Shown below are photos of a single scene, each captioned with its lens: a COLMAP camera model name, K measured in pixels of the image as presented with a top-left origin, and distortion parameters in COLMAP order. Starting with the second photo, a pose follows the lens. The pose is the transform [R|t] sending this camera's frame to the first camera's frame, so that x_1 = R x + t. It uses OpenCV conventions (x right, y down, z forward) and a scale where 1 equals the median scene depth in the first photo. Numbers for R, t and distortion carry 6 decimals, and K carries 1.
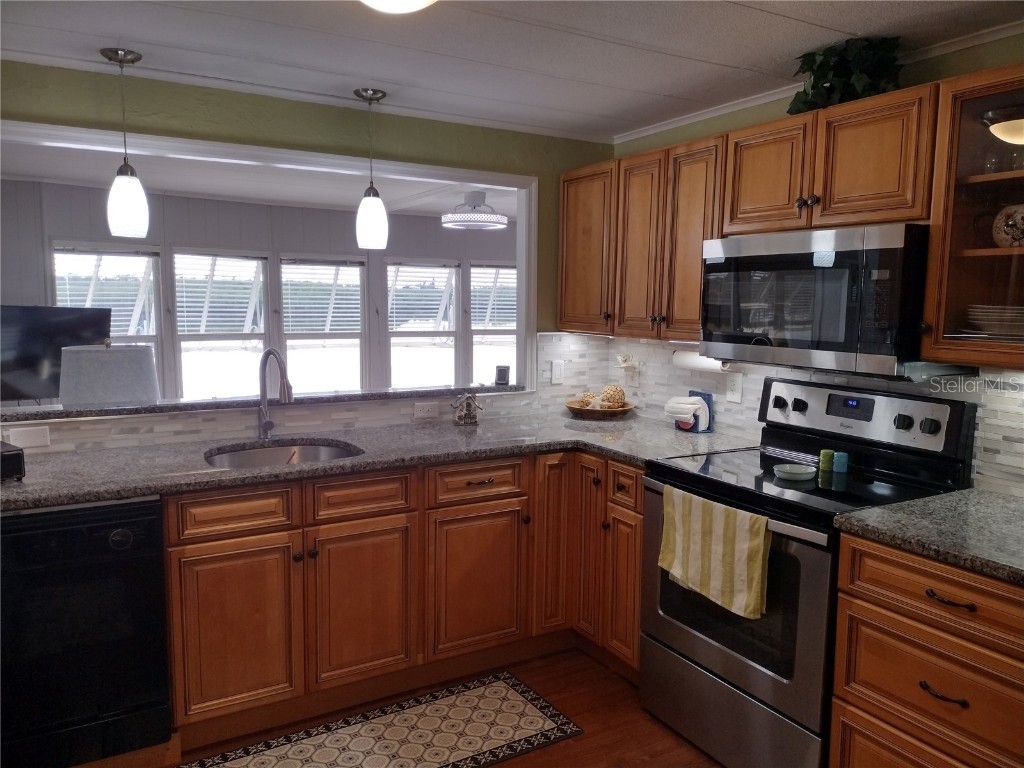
lens RADIAL K [[766.3, 0, 512.0], [0, 766.3, 384.0], [0, 0, 1]] dist [0.095795, -0.124783]
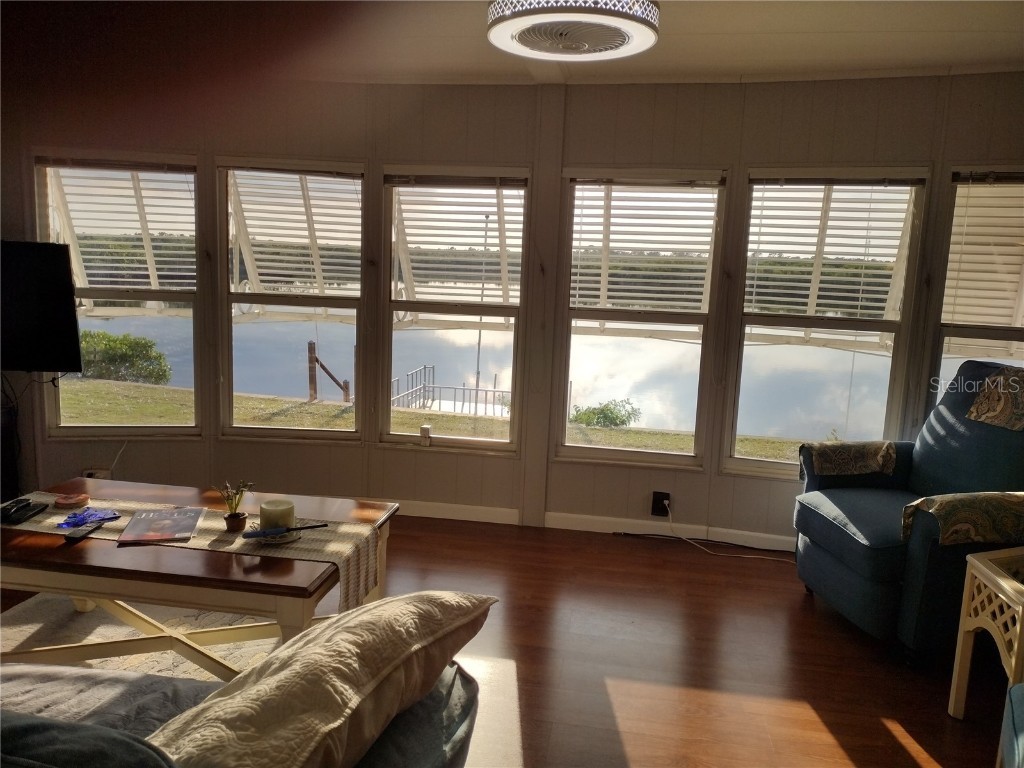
lens RADIAL K [[766.3, 0, 512.0], [0, 766.3, 384.0], [0, 0, 1]] dist [0.095795, -0.124783]
pose [[0.777571, 0.118240, -0.617578, 0.285996], [-0.097691, 0.992952, 0.067108, -0.088889], [0.621159, 0.008150, 0.783642, 1.033145]]
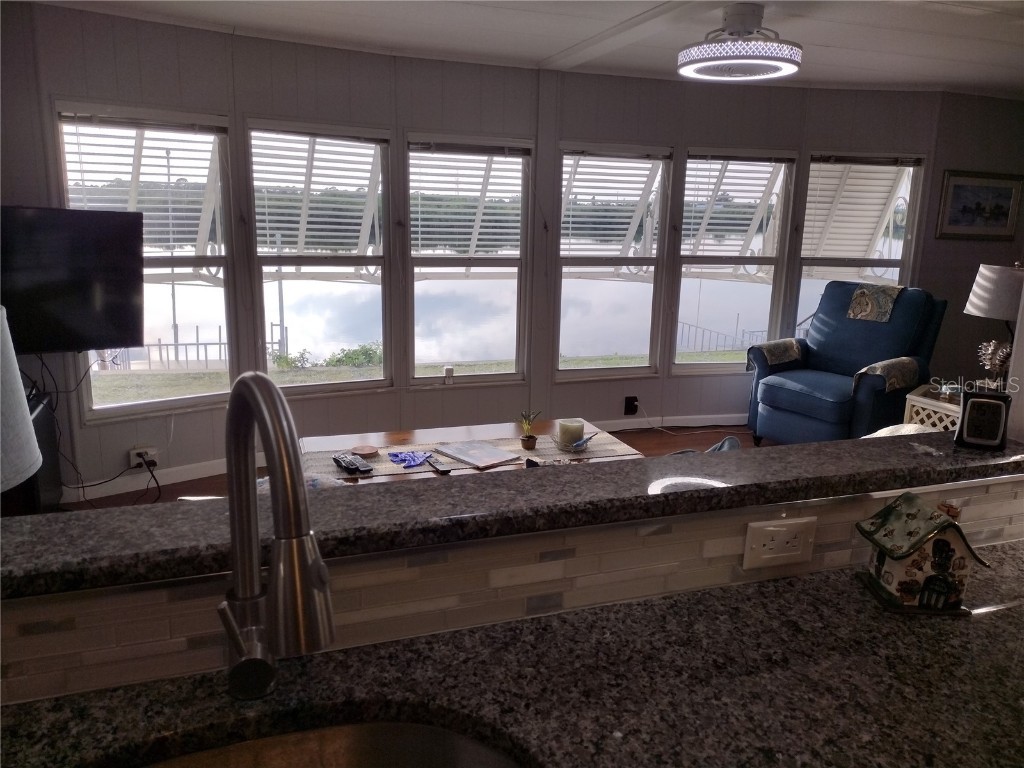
lens RADIAL K [[766.3, 0, 512.0], [0, 766.3, 384.0], [0, 0, 1]] dist [0.095795, -0.124783]
pose [[0.983505, 0.053052, -0.172929, -0.152942], [-0.034545, 0.993515, 0.108325, -0.055484], [0.177554, -0.100564, 0.978959, 0.615031]]
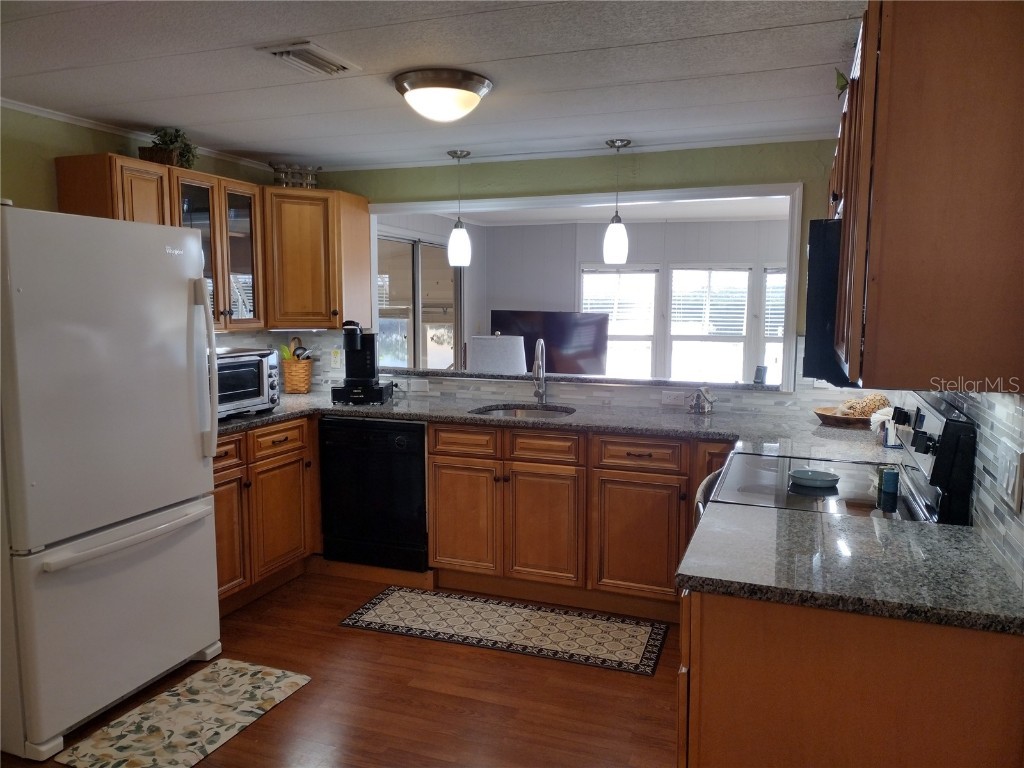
lens RADIAL K [[766.3, 0, 512.0], [0, 766.3, 384.0], [0, 0, 1]] dist [0.095795, -0.124783]
pose [[0.630374, 0.074776, -0.772682, 0.589969], [-0.083831, 0.996086, 0.028004, 0.000615], [0.771752, 0.047121, 0.634175, 0.062582]]
